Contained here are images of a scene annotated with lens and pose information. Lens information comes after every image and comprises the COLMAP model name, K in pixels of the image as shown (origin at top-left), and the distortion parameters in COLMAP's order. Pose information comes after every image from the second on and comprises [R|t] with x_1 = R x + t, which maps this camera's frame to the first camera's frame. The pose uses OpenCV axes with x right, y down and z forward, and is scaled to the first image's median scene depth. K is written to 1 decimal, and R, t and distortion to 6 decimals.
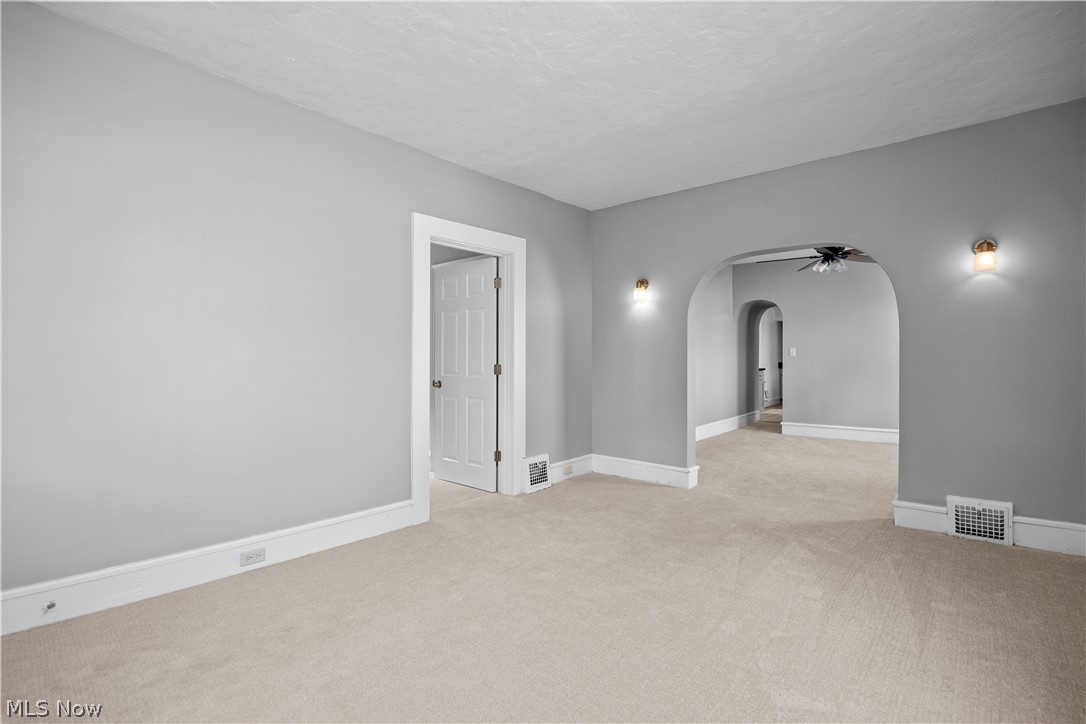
lens RADIAL K [[499.7, 0, 543.0], [0, 499.7, 362.0], [0, 0, 1]] dist [-0.012698, 0.000111]
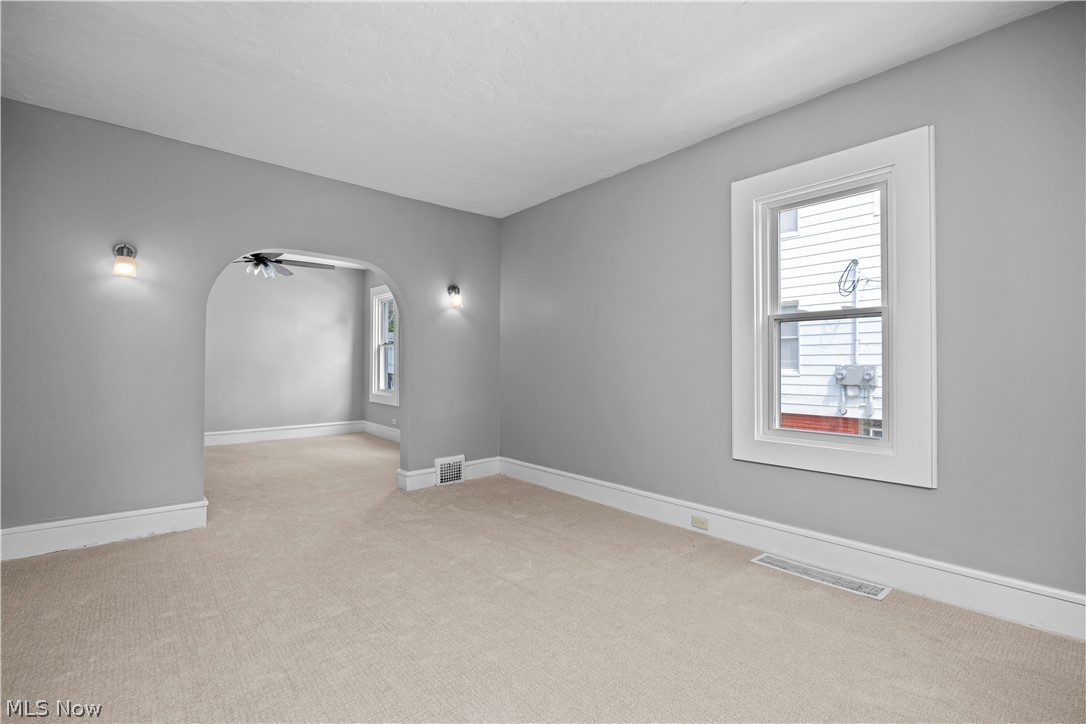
lens RADIAL K [[499.7, 0, 543.0], [0, 499.7, 362.0], [0, 0, 1]] dist [-0.012698, 0.000111]
pose [[0.117189, 0.008508, 0.993073, -0.594719], [-0.004584, 0.999957, -0.008026, -0.002445], [-0.993099, -0.003612, 0.117223, 0.526104]]
